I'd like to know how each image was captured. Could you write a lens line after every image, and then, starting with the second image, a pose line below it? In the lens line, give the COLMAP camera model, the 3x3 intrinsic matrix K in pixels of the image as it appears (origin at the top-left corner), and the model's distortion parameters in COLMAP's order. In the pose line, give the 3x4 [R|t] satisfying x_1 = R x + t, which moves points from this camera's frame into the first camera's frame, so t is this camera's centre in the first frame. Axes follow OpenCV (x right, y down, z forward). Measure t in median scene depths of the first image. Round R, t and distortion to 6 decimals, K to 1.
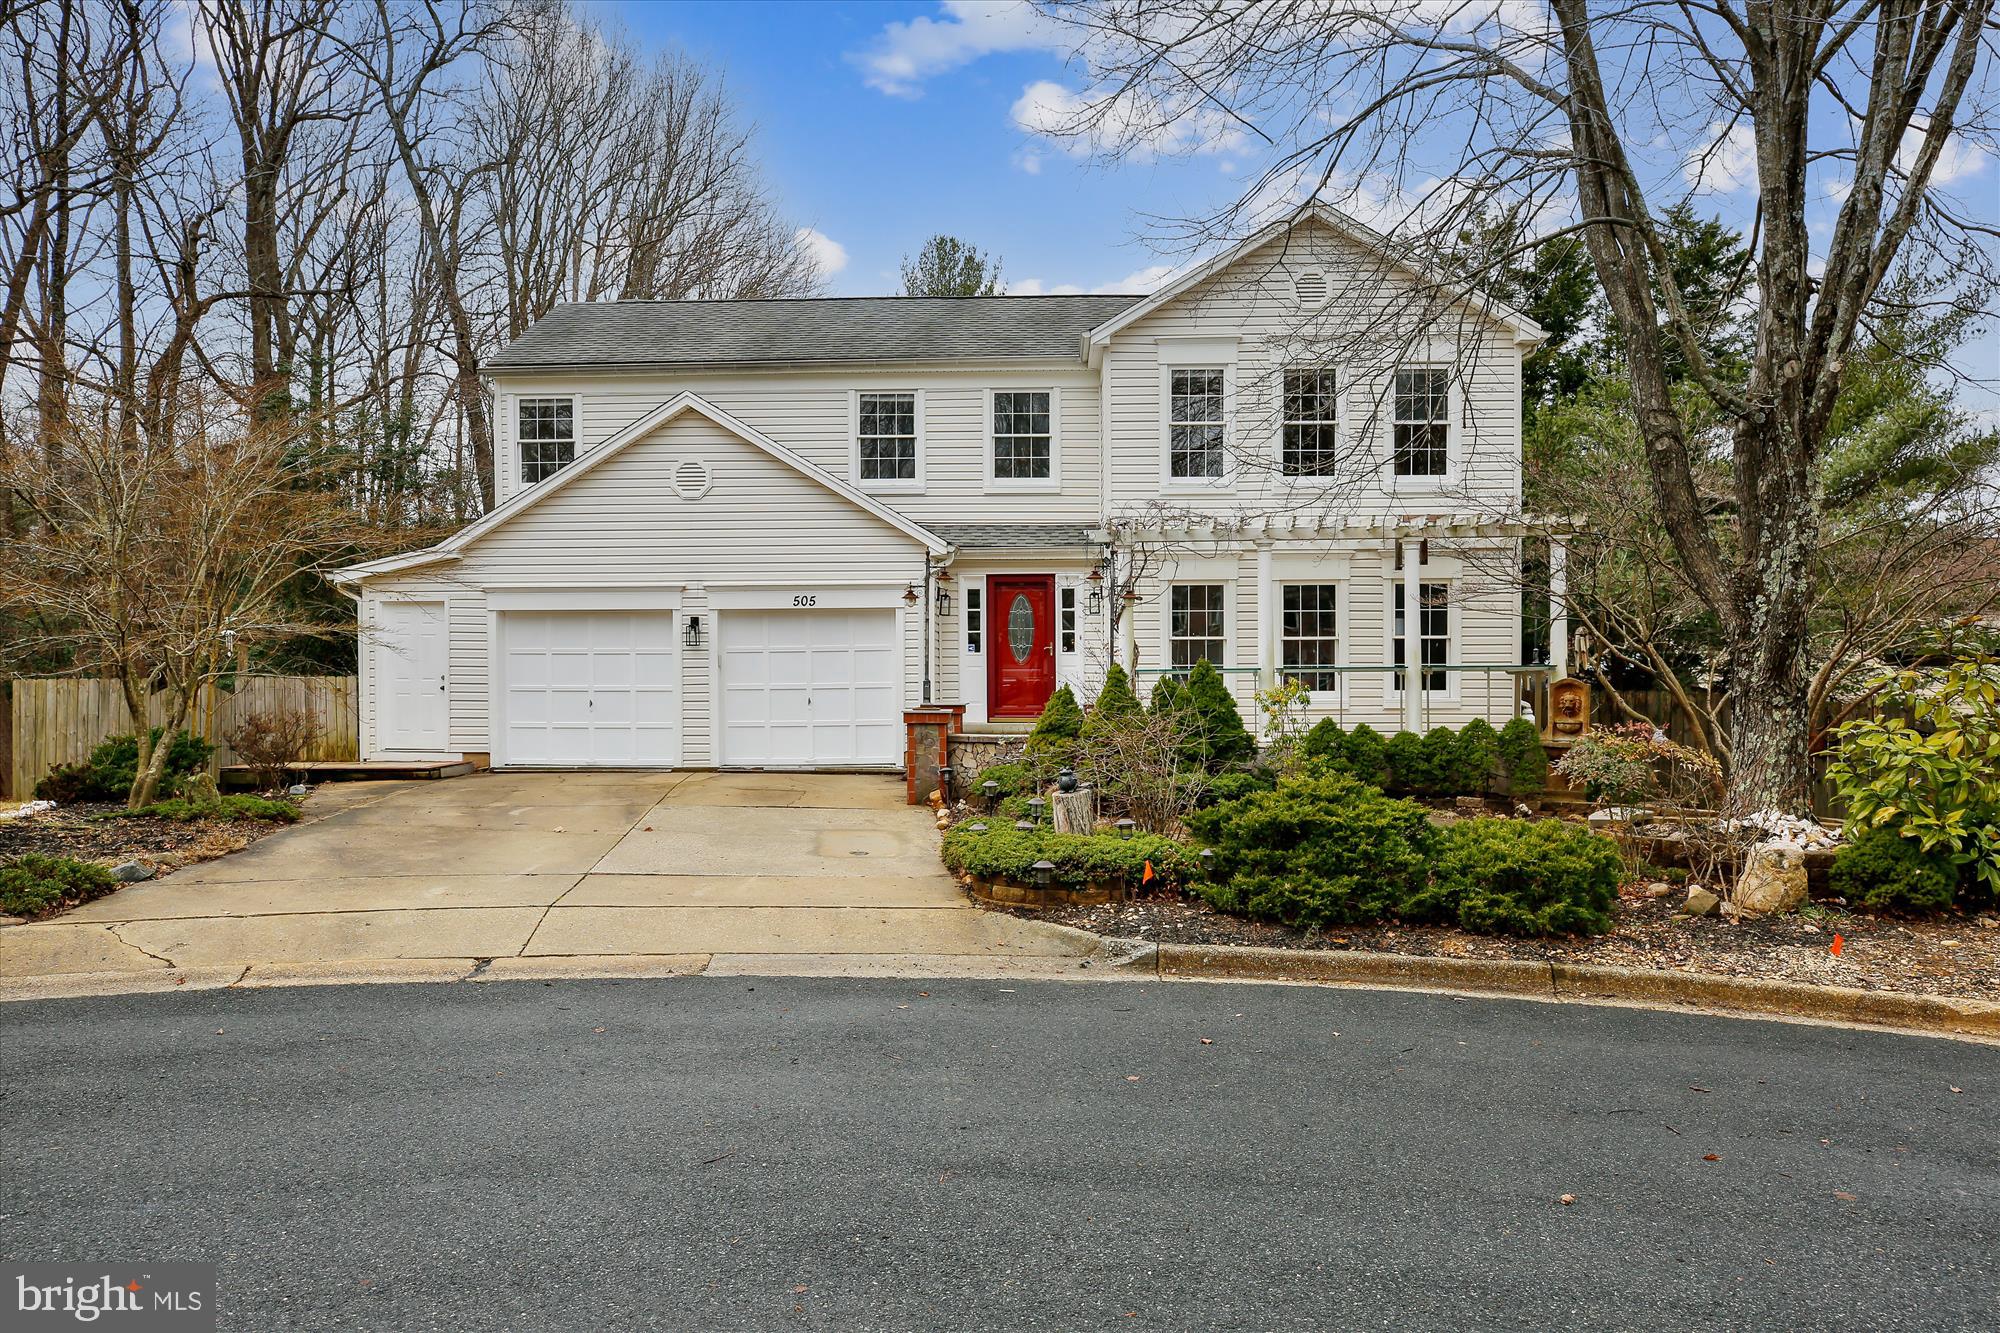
lens RADIAL K [[919.5, 0, 918.2], [0, 919.5, 676.9], [0, 0, 1]] dist [0.000305, 0.012450]
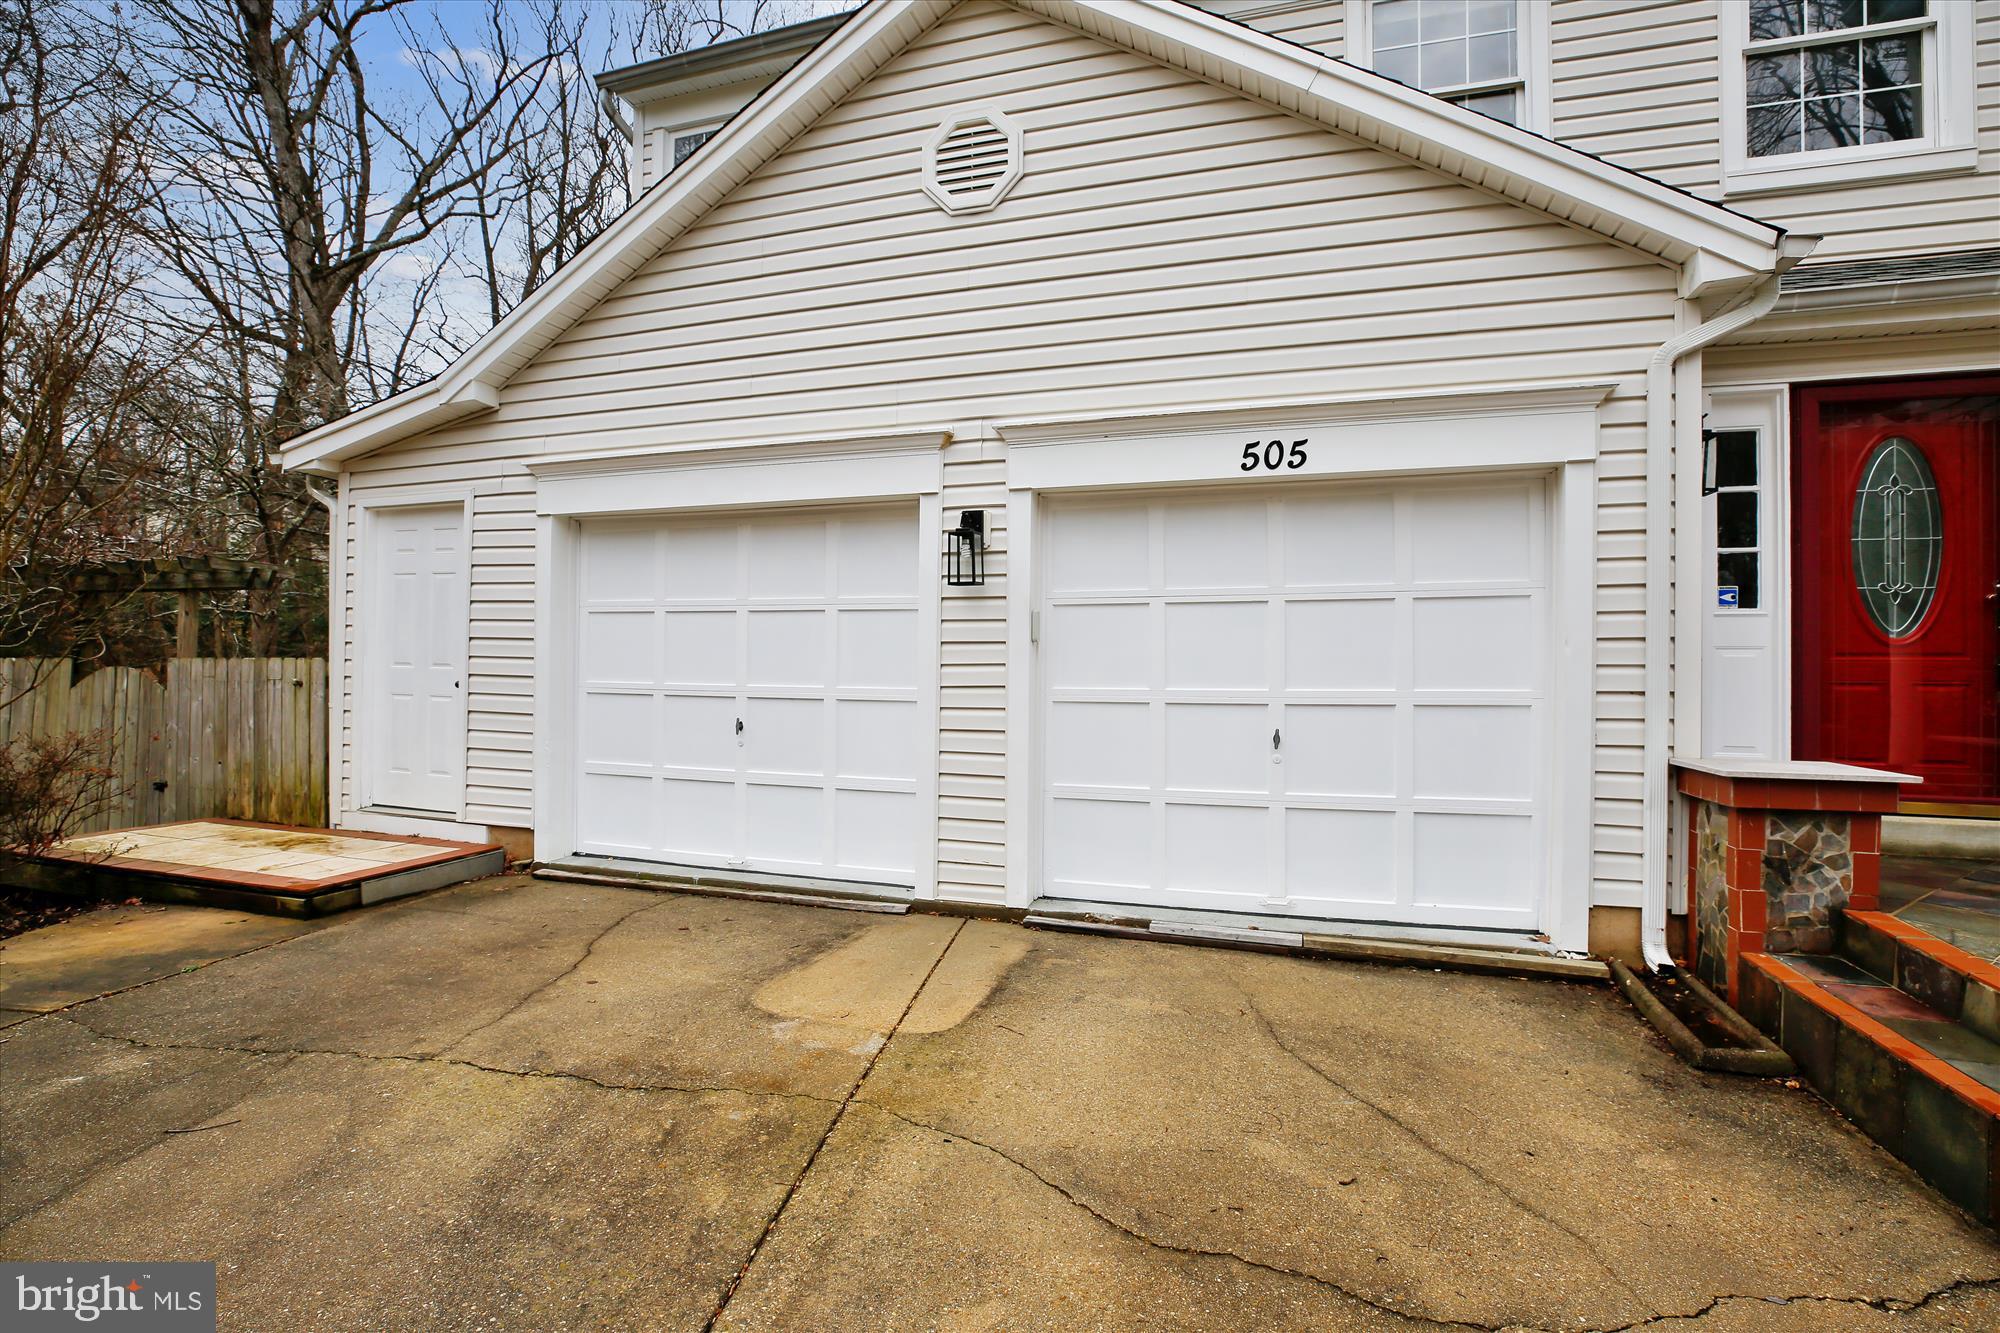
lens RADIAL K [[906.7, 0, 1005.3], [0, 906.7, 668.9], [0, 0, 1]] dist [-0.046558, 0.012005]
pose [[0.967044, 0.012920, -0.254283, -0.131922], [-0.015330, 0.999854, -0.007497, 0.003497], [0.254149, 0.011148, 0.967101, 0.633633]]
